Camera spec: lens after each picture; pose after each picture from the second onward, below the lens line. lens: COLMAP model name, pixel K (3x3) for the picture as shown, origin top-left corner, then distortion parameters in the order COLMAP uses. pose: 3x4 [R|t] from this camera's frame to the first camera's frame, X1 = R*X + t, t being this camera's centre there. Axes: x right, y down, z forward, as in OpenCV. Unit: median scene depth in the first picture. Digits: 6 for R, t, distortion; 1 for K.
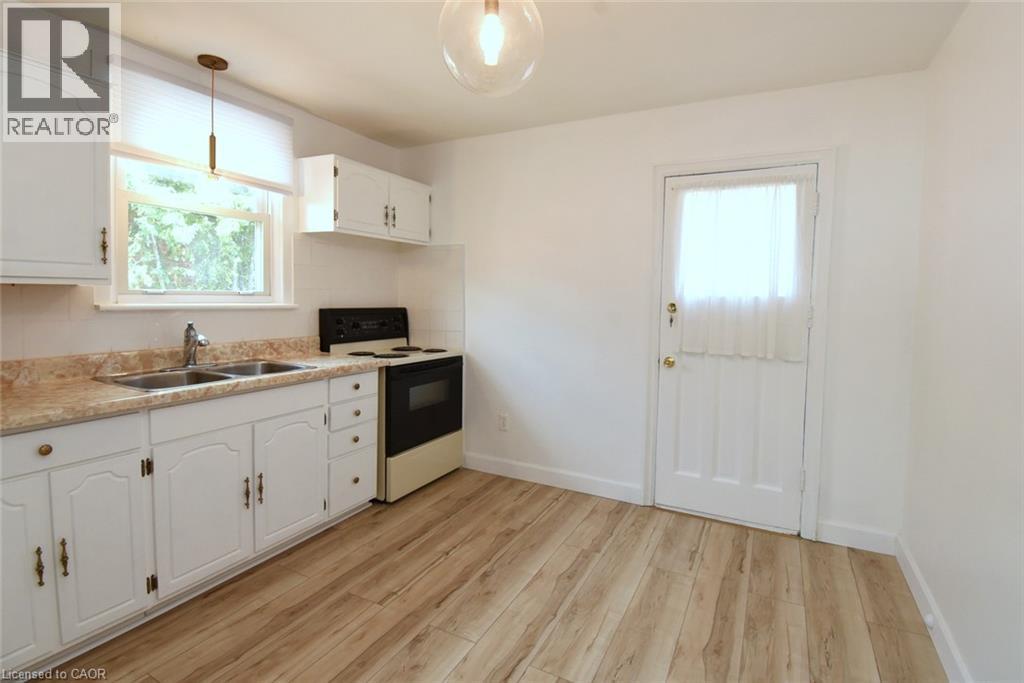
lens RADIAL K [[491.5, 0, 537.4], [0, 491.5, 300.5], [0, 0, 1]] dist [0.020905, -0.029516]
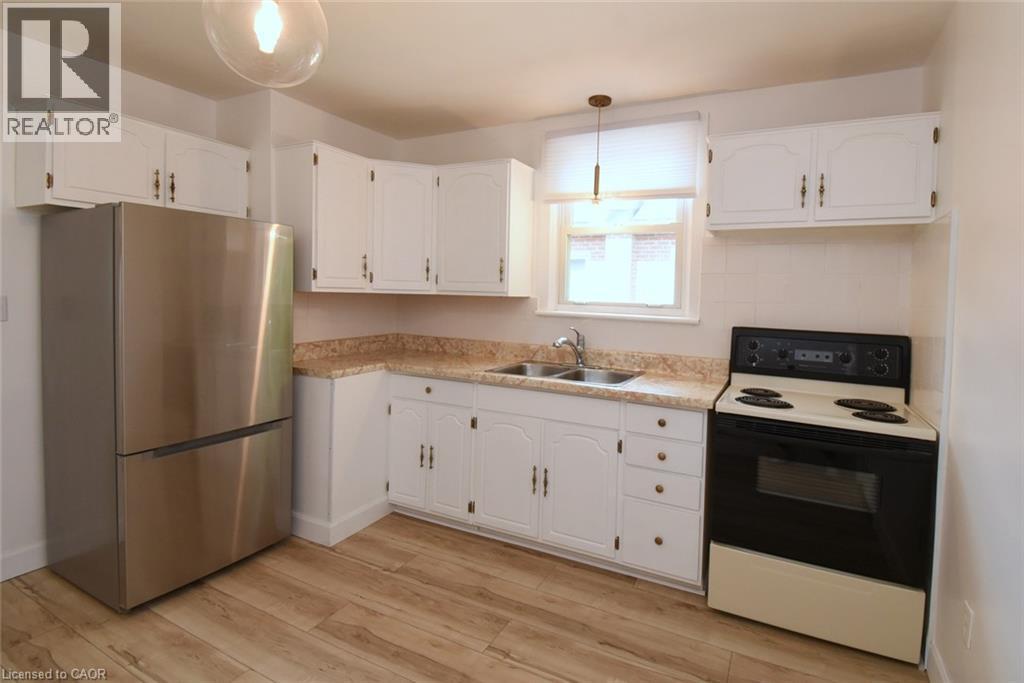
lens RADIAL K [[491.5, 0, 537.4], [0, 491.5, 300.5], [0, 0, 1]] dist [0.020905, -0.029516]
pose [[-0.004449, -0.004011, -0.999982, 0.475682], [-0.038753, 0.999241, -0.003836, -0.013694], [0.999239, 0.038735, -0.004601, 0.876266]]
